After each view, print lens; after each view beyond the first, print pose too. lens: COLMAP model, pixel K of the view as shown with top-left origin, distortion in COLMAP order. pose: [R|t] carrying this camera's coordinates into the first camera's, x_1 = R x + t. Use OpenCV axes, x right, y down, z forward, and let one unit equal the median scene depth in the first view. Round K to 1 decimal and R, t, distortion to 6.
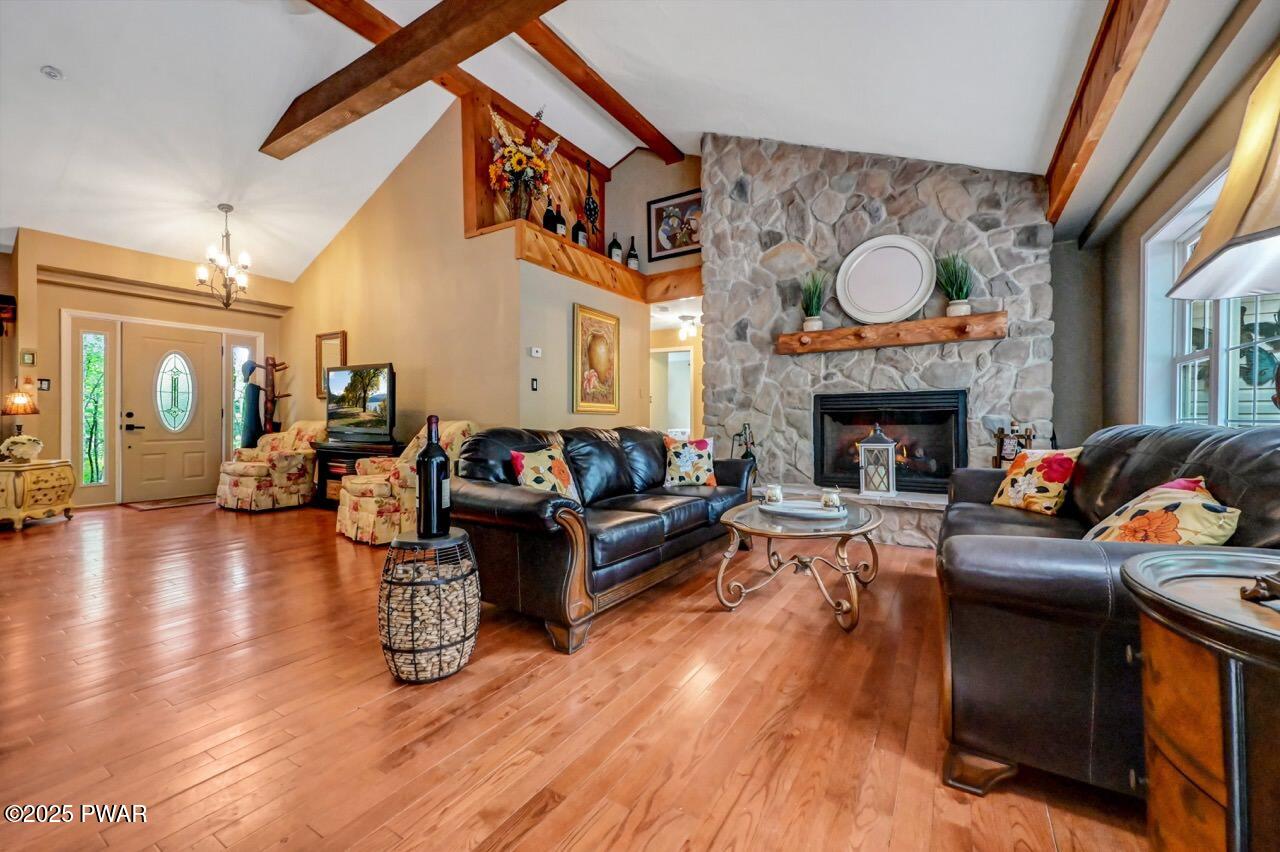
lens RADIAL K [[508.3, 0, 640.6], [0, 508.3, 416.2], [0, 0, 1]] dist [0.000073, 0.000109]
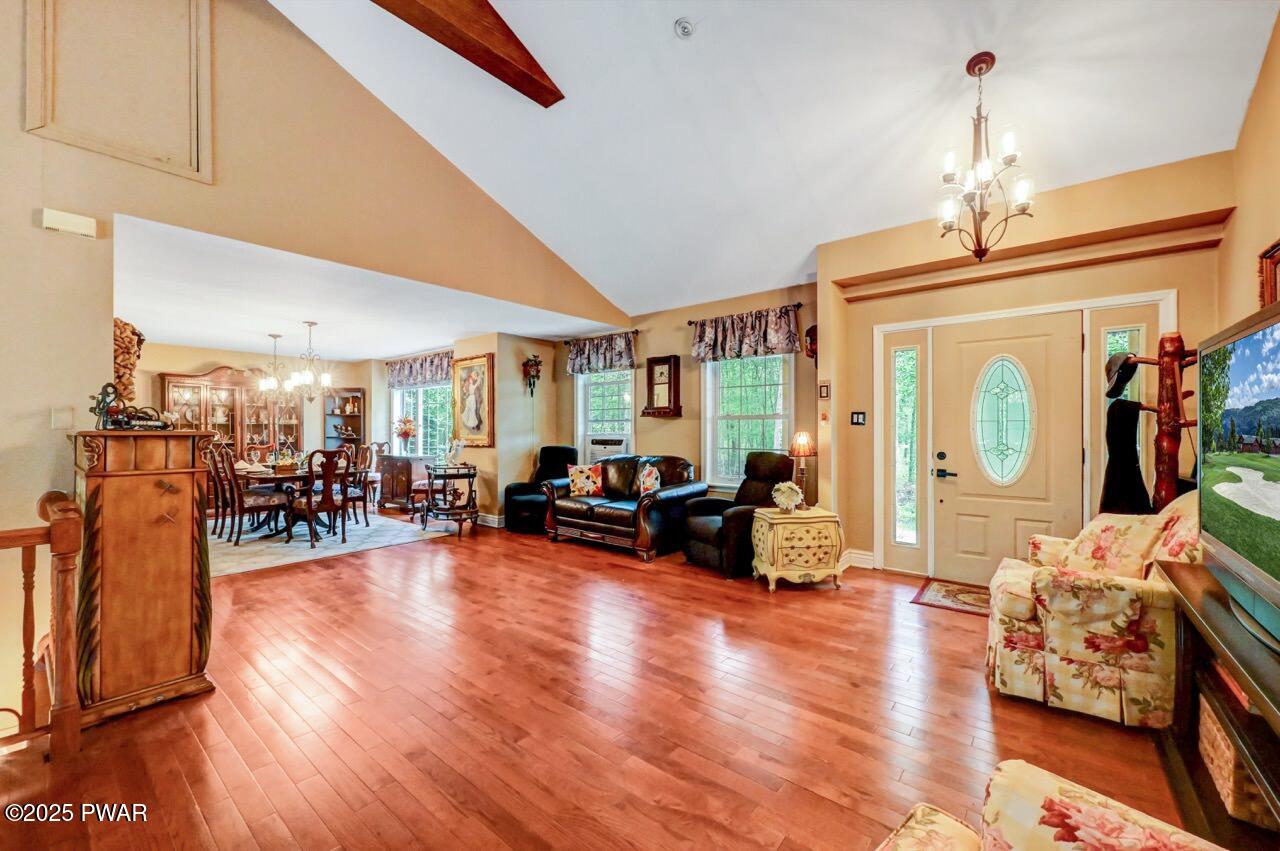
lens RADIAL K [[508.3, 0, 644.1], [0, 508.3, 426.1], [0, 0, 1]] dist [0.000073, 0.000109]
pose [[-0.127260, -0.003623, -0.991863, -0.303520], [0.005737, 0.999974, -0.004389, -0.052979], [0.991853, -0.006249, -0.127236, 0.829944]]
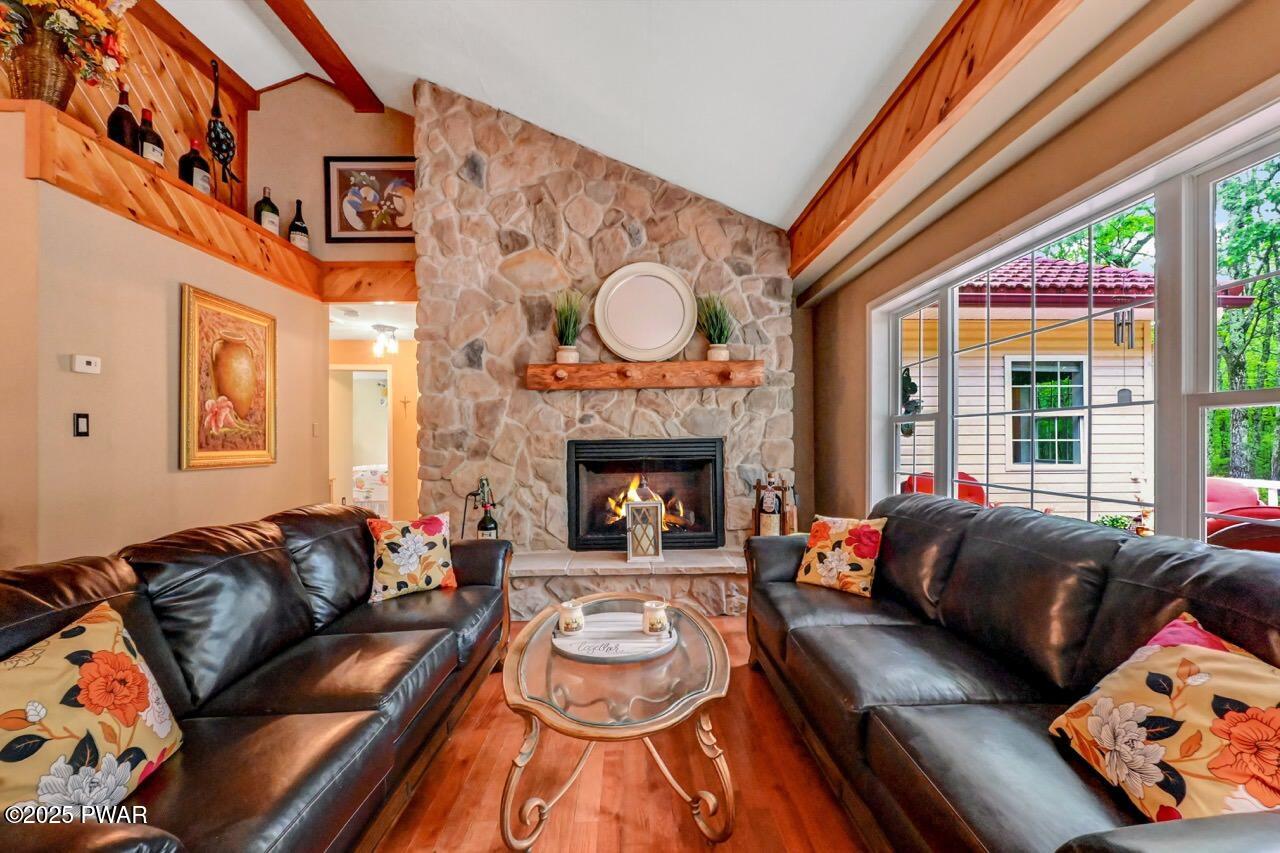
lens RADIAL K [[509.2, 0, 639.0], [0, 509.2, 432.6], [0, 0, 1]] dist [-0.001149, 0.000430]
pose [[0.833563, -0.002603, 0.552419, -0.017855], [0.005259, 0.999981, -0.003223, -0.050788], [-0.552400, 0.005592, 0.833561, 0.243253]]
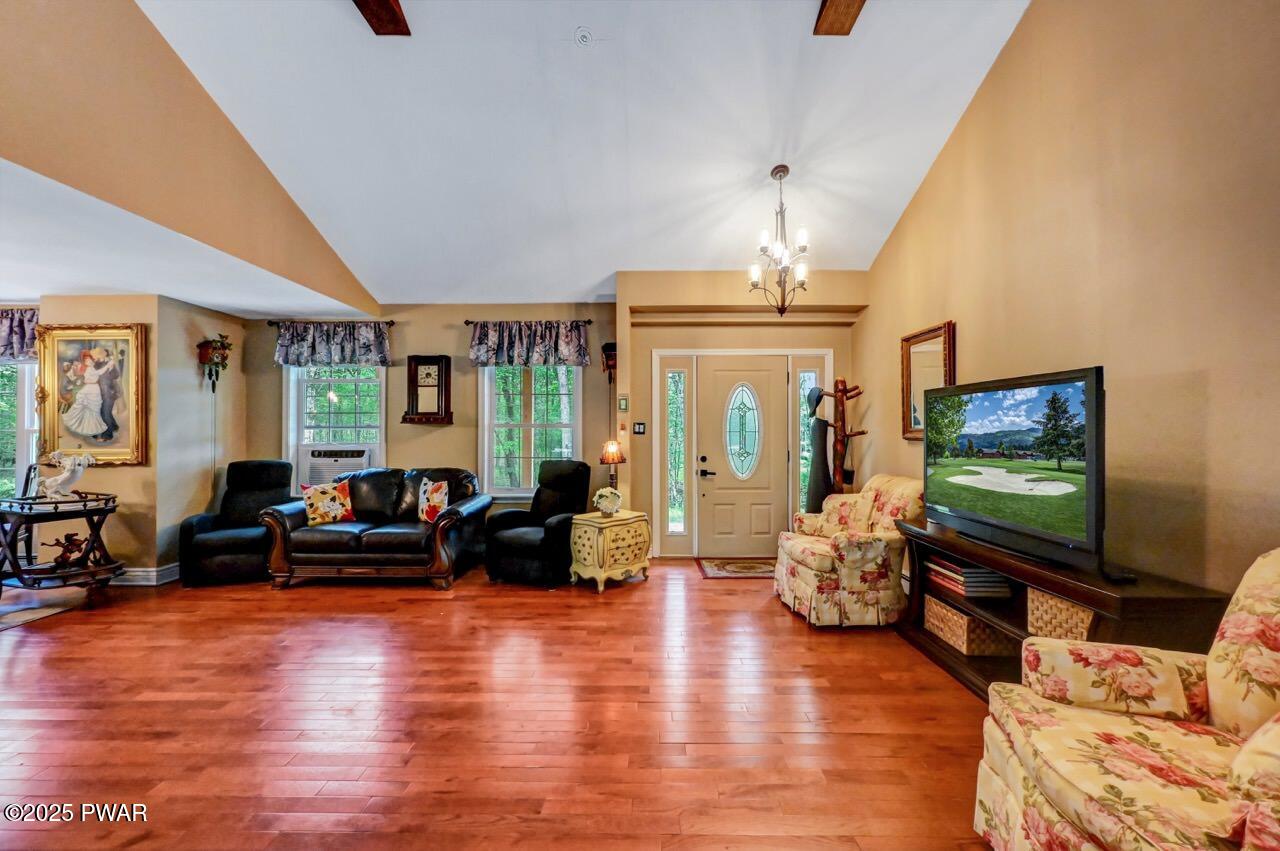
lens RADIAL K [[508.3, 0, 641.6], [0, 508.3, 429.3], [0, 0, 1]] dist [0.000073, 0.000109]
pose [[0.522019, -0.007292, -0.852903, -0.366682], [0.002766, 0.999973, -0.006857, -0.060191], [0.852930, 0.001220, 0.522024, 0.538836]]
